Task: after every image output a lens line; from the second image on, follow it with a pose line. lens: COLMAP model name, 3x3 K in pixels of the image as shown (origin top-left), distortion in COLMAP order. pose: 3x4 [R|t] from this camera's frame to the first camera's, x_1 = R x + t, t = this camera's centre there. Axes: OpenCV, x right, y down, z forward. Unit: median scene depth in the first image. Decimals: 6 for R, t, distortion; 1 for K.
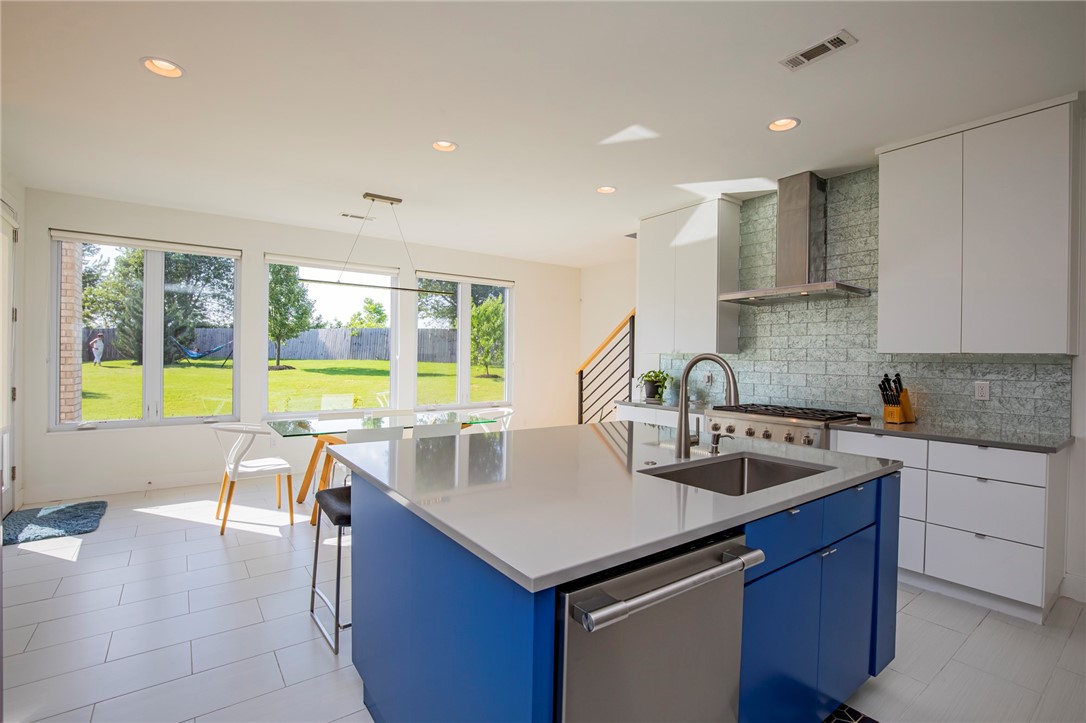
lens RADIAL K [[507.9, 0, 547.2], [0, 507.9, 361.6], [0, 0, 1]] dist [-0.026364, 0.000610]
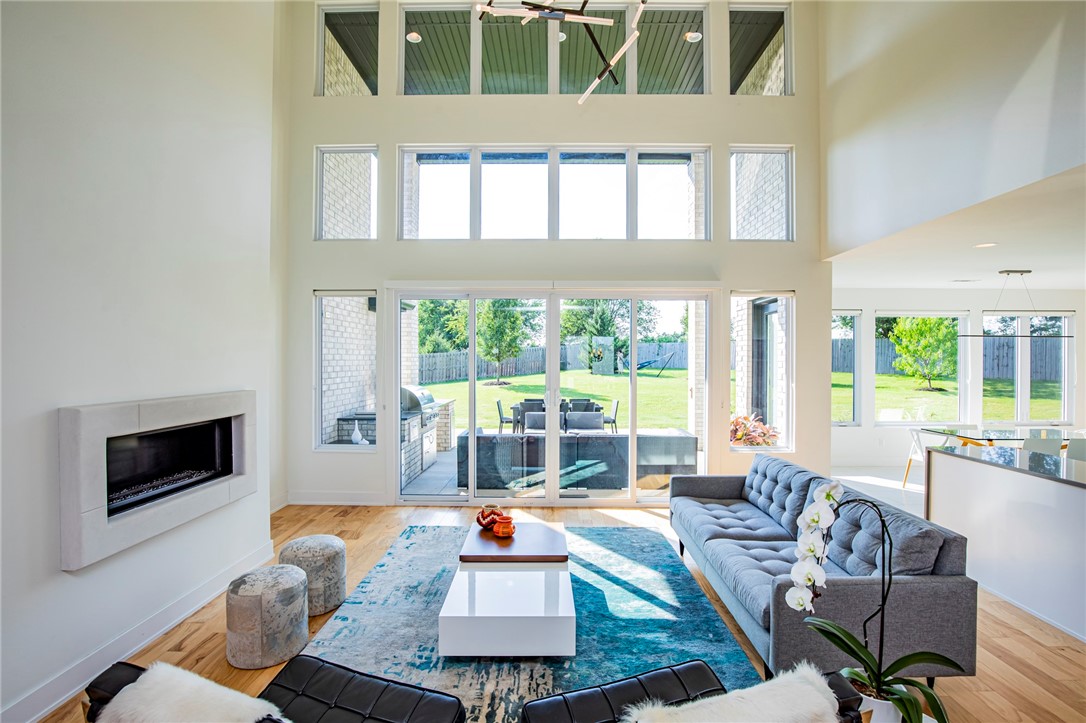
lens RADIAL K [[507.9, 0, 547.2], [0, 507.9, 361.6], [0, 0, 1]] dist [-0.026364, 0.000610]
pose [[0.788553, -0.008480, -0.614908, -0.109174], [0.001892, 0.999934, -0.011364, -0.013898], [0.614964, 0.007798, 0.788517, -0.184563]]
